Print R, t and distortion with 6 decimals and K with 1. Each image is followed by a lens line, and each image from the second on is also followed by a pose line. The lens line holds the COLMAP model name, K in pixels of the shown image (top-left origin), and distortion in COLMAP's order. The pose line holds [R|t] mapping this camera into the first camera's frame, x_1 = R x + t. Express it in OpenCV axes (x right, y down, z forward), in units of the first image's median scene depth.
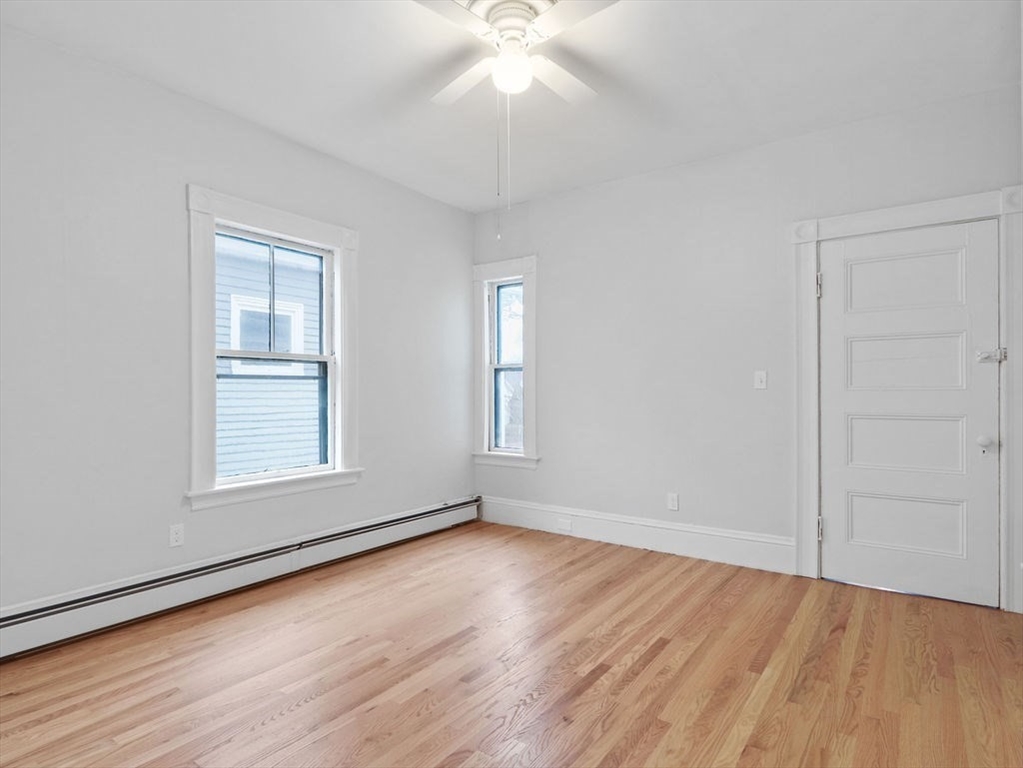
lens RADIAL K [[541.0, 0, 507.3], [0, 541.0, 393.8], [0, 0, 1]] dist [0.002744, -0.000779]
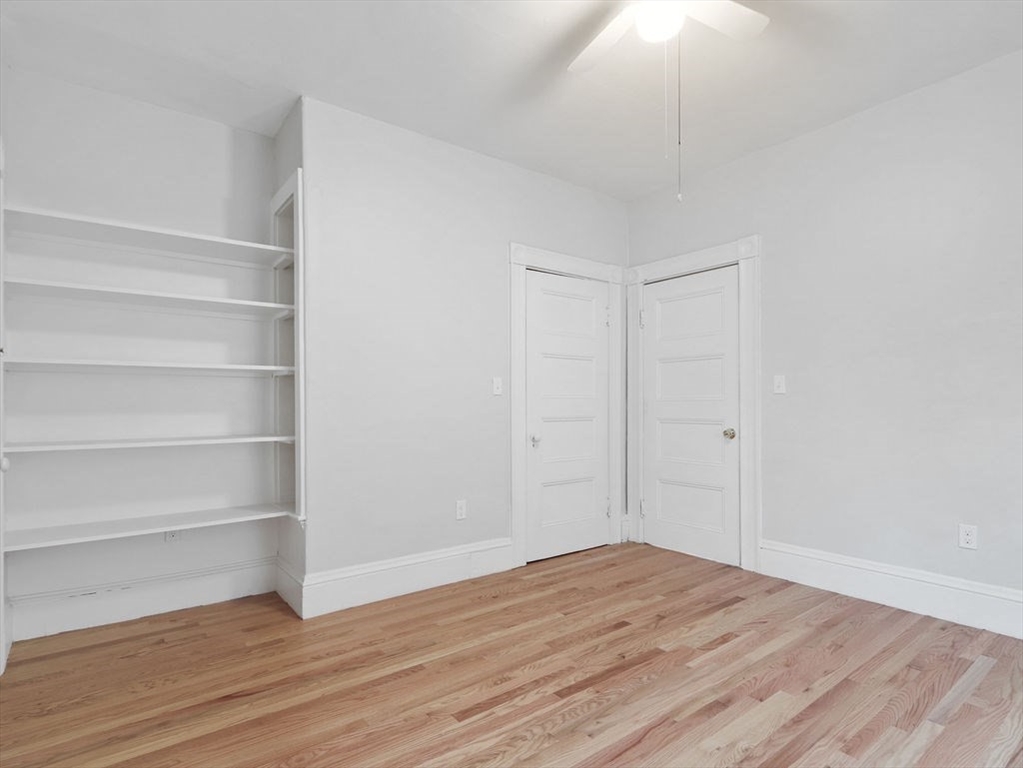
lens RADIAL K [[541.0, 0, 507.3], [0, 541.0, 393.8], [0, 0, 1]] dist [0.002744, -0.000779]
pose [[-0.961147, 0.014780, 0.275641, 0.007453], [0.008975, 0.999711, -0.022310, 0.014482], [-0.275891, -0.018969, -0.961002, 1.629358]]
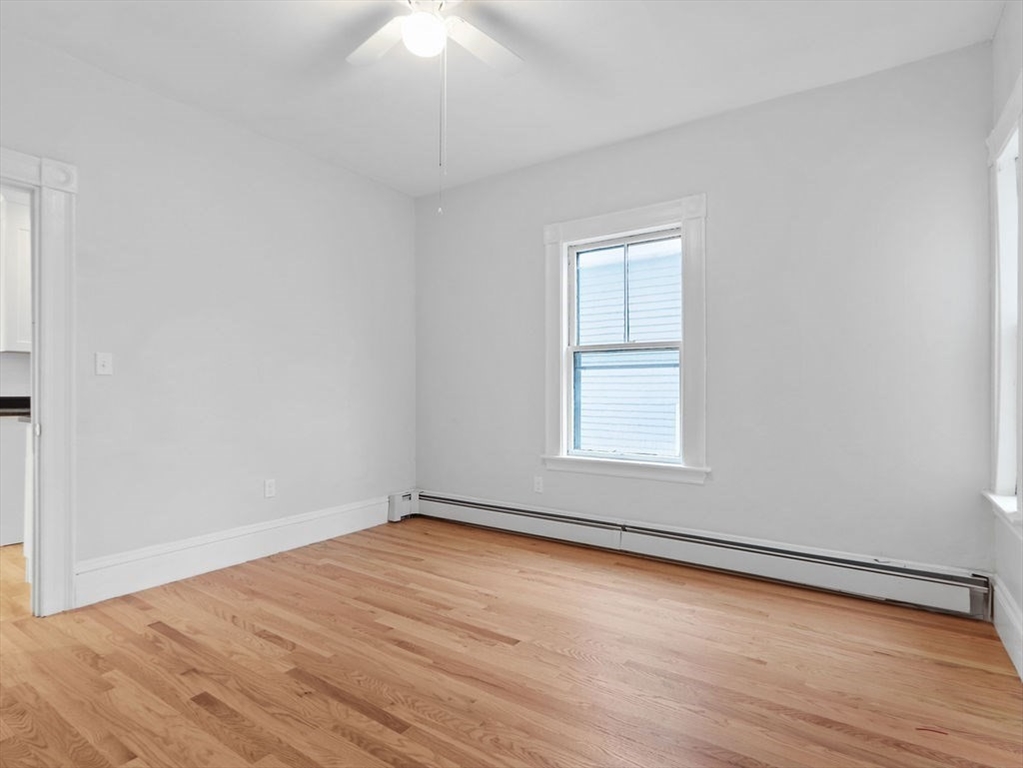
lens RADIAL K [[525.6, 0, 512.3], [0, 525.6, 389.7], [0, 0, 1]] dist [0.003293, -0.000391]
pose [[0.043076, 0.001440, -0.999071, 0.797030], [-0.001635, 0.999998, 0.001370, 0.018298], [0.999070, 0.001575, 0.043078, 0.958032]]
